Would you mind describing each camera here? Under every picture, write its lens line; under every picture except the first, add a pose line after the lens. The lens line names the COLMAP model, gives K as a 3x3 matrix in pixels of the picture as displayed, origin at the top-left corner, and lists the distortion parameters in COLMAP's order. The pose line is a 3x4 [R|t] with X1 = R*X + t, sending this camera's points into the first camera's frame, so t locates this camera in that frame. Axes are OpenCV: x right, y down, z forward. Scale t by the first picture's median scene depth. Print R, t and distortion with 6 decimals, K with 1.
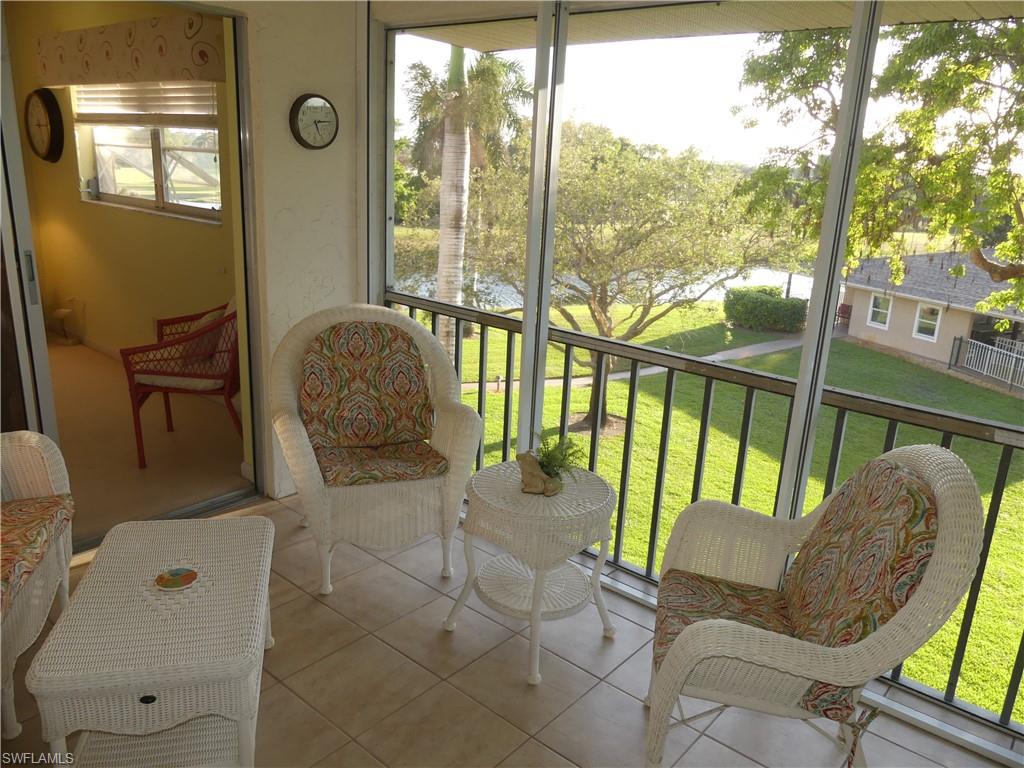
lens RADIAL K [[774.8, 0, 512.0], [0, 774.8, 384.0], [0, 0, 1]] dist [-0.023514, 0.008027]
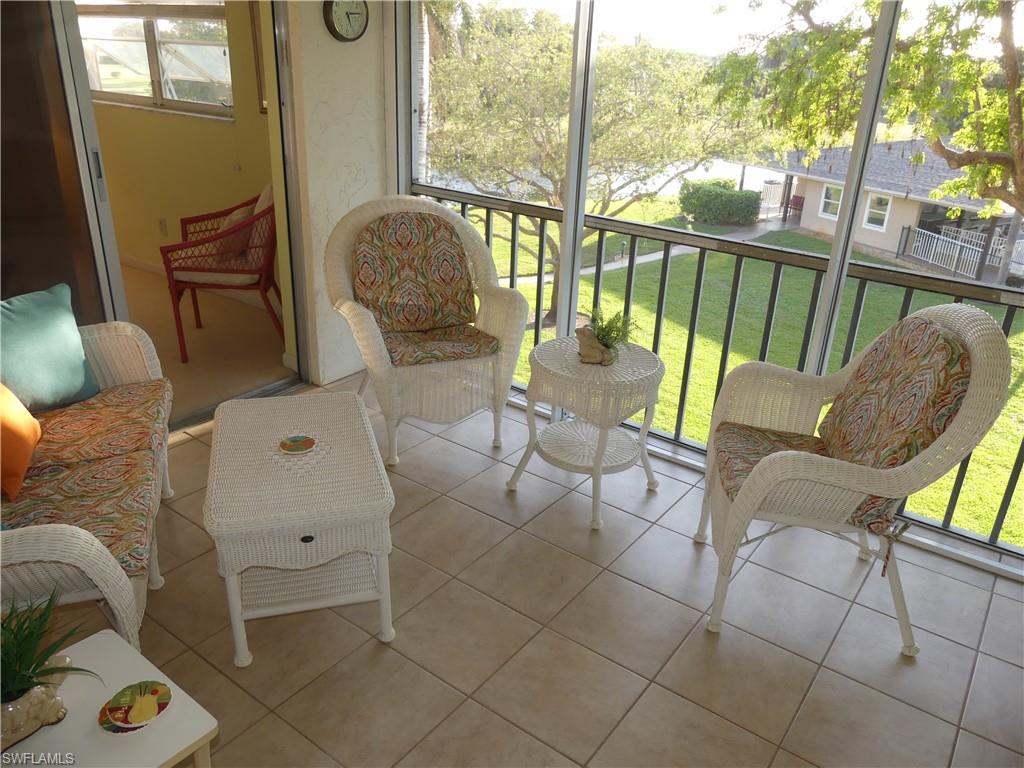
lens RADIAL K [[771.5, 0, 514.2], [0, 771.5, 383.4], [0, 0, 1]] dist [-0.039541, 0.039243]
pose [[0.997899, -0.034295, 0.054959, -0.100673], [0.026957, 0.991266, 0.129094, 0.016550], [-0.058906, -0.127341, 0.990108, -0.063412]]
